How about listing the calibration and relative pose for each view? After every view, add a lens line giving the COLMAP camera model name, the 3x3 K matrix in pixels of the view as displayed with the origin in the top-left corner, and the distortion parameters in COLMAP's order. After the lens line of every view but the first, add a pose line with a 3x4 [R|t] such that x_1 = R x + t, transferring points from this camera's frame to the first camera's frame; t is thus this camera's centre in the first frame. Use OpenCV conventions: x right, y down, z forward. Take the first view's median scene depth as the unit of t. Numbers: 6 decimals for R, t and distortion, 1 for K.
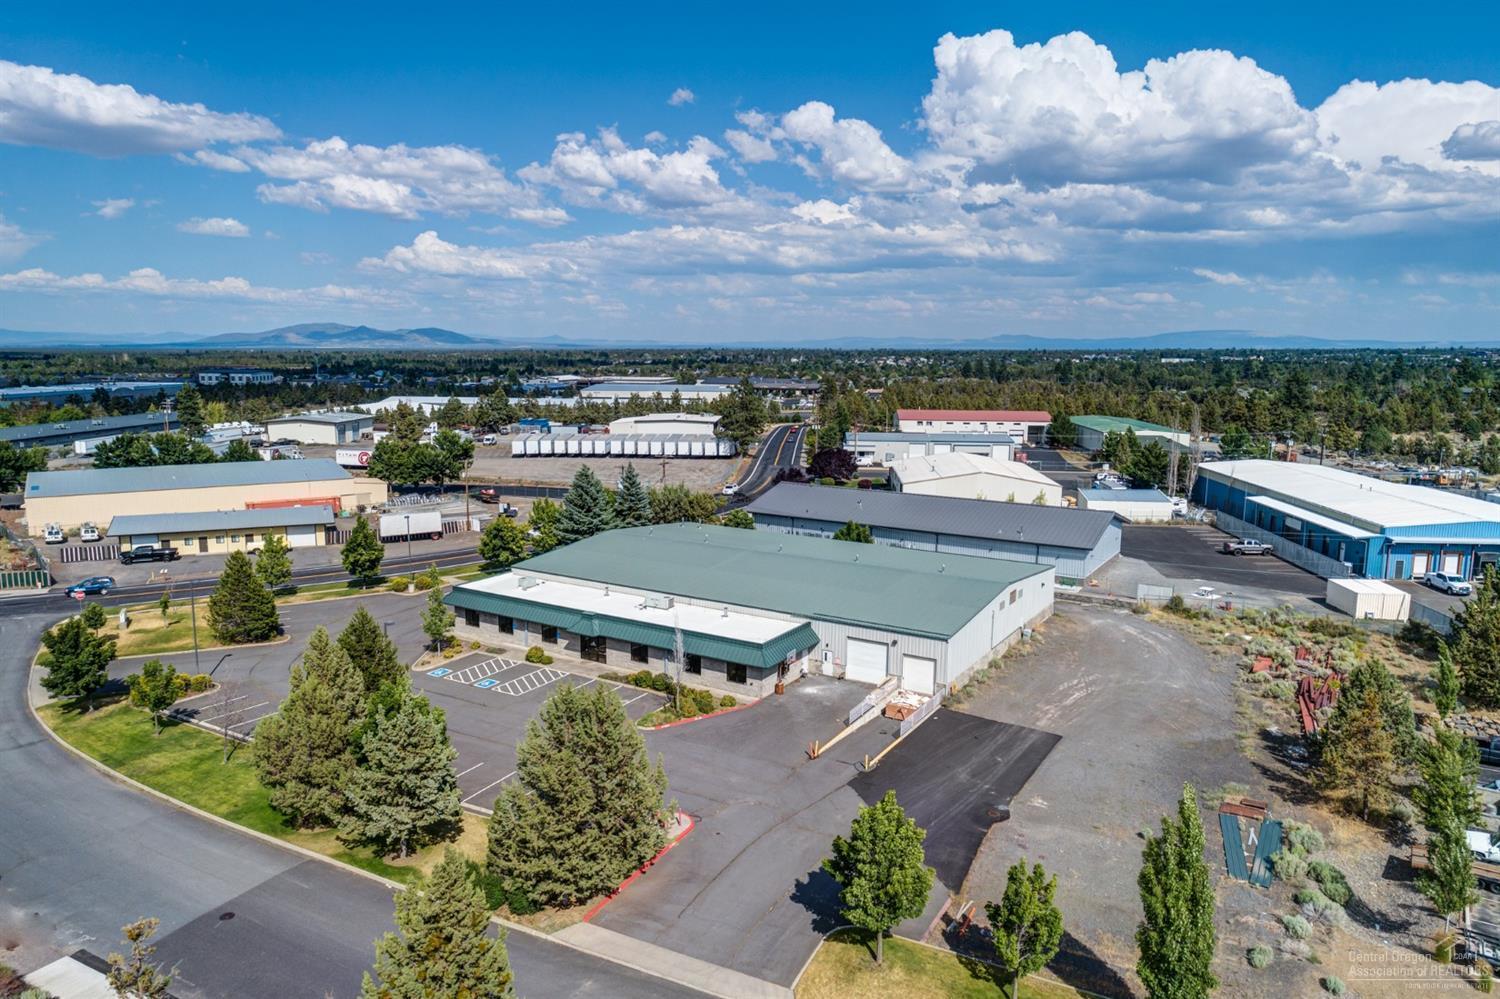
lens RADIAL K [[1040.1, 0, 780.4], [0, 1040.1, 503.7], [0, 0, 1]] dist [0.002901, -0.003449]
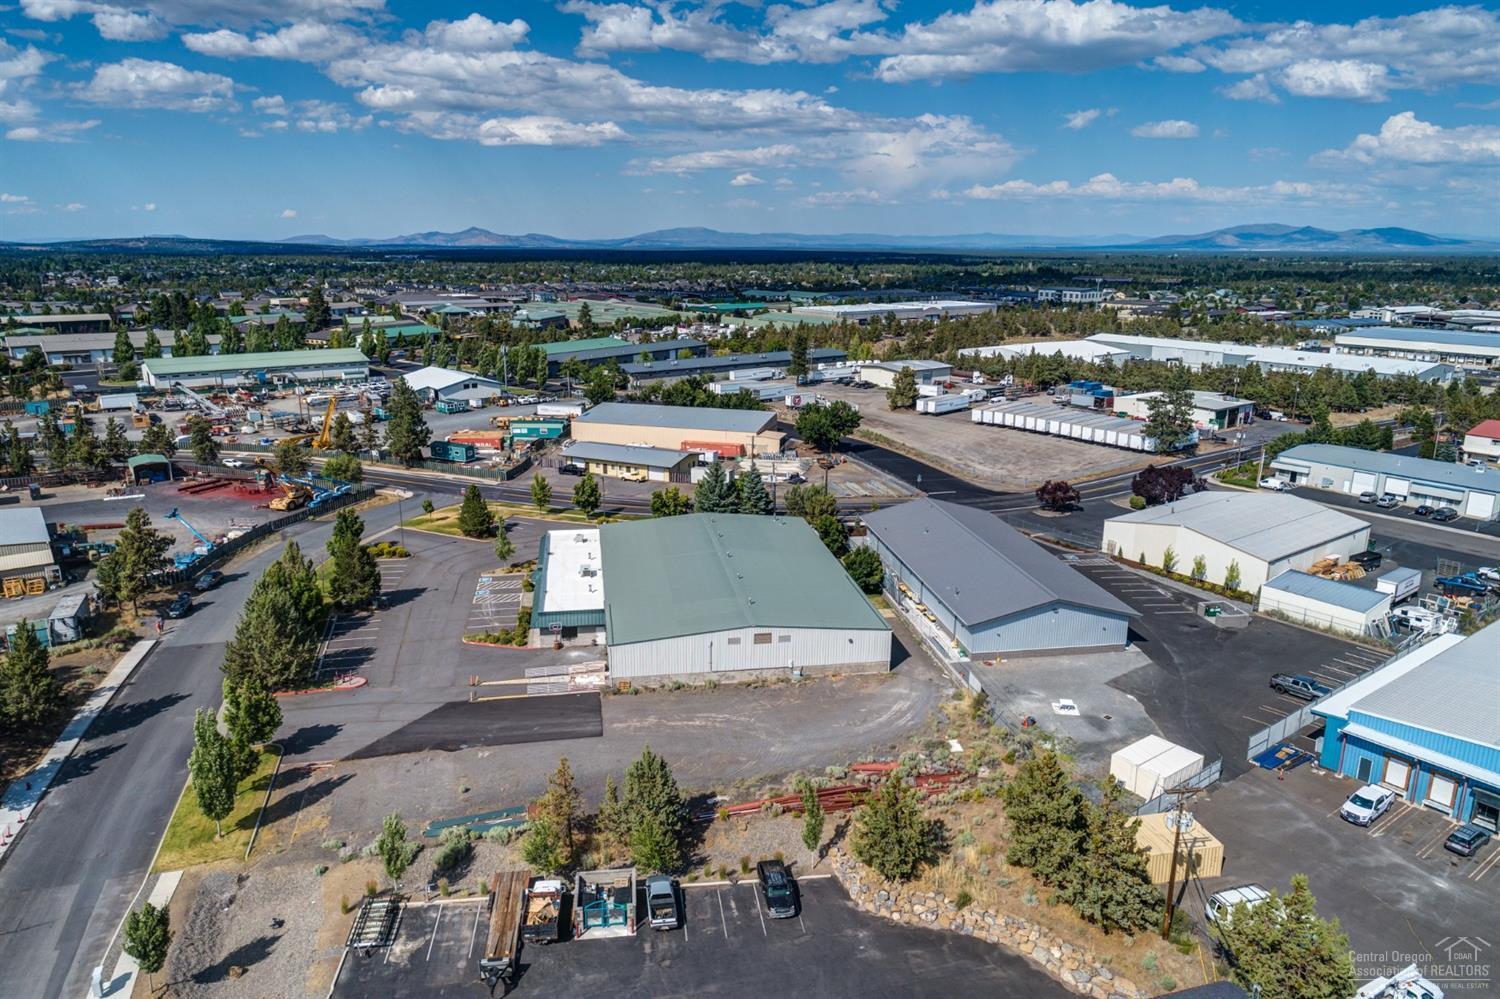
lens RADIAL K [[1061.7, 0, 729.2], [0, 1061.7, 505.0], [0, 0, 1]] dist [0.006922, 0.003341]
pose [[0.620054, 0.190082, -0.761185, 0.702192], [-0.117170, 0.981761, 0.149719, -0.151108], [0.775761, -0.003647, 0.631017, 0.137129]]
